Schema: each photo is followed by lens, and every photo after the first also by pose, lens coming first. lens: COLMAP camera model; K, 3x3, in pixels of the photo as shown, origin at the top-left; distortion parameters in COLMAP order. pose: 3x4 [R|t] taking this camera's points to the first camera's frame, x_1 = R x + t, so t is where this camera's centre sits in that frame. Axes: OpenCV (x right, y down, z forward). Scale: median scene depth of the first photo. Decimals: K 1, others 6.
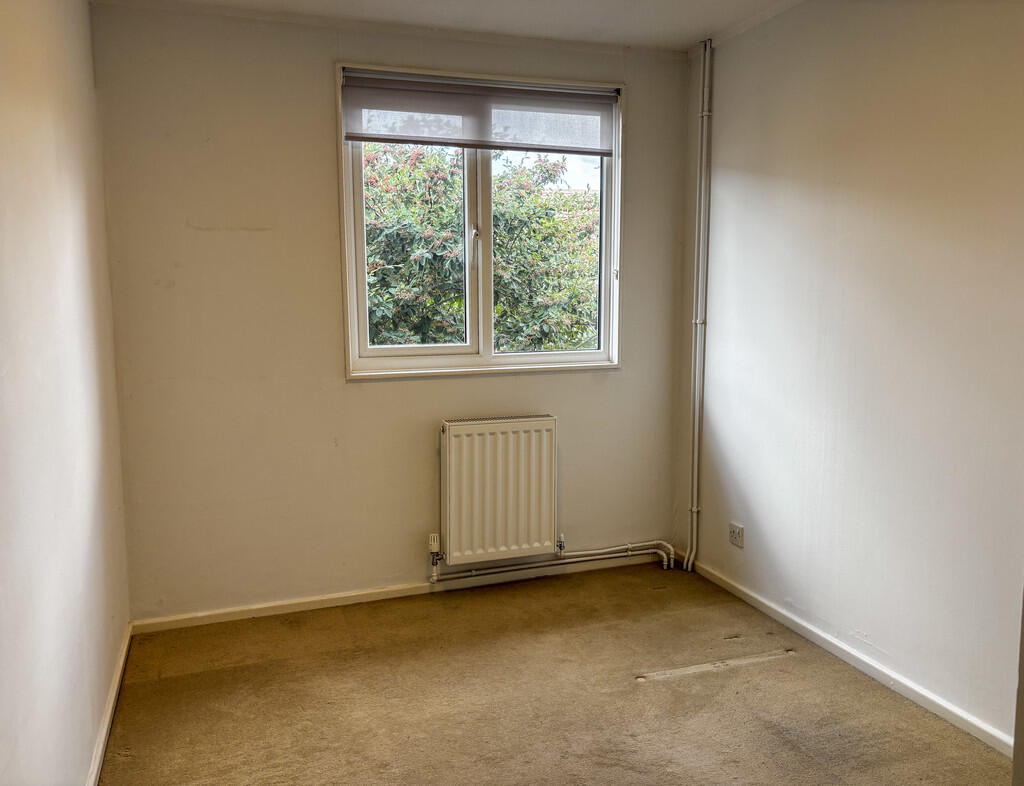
lens RADIAL K [[814.4, 0, 511.3], [0, 814.4, 393.4], [0, 0, 1]] dist [0.033537, -0.000260]
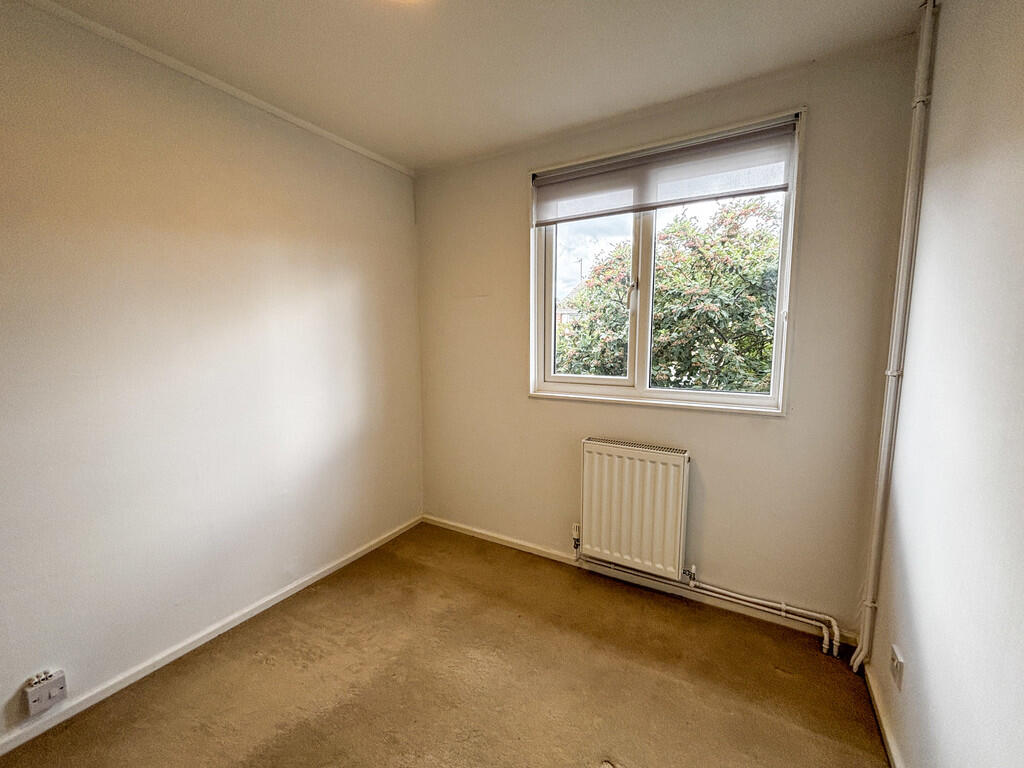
lens RADIAL K [[426.8, 0, 510.4], [0, 426.8, 383.5], [0, 0, 1]] dist [-0.002152, 0.000323]
pose [[0.628293, 0.090543, -0.772690, 0.330004], [-0.096201, 0.994624, 0.038326, -0.061061], [0.772006, 0.050253, 0.633626, 0.476709]]
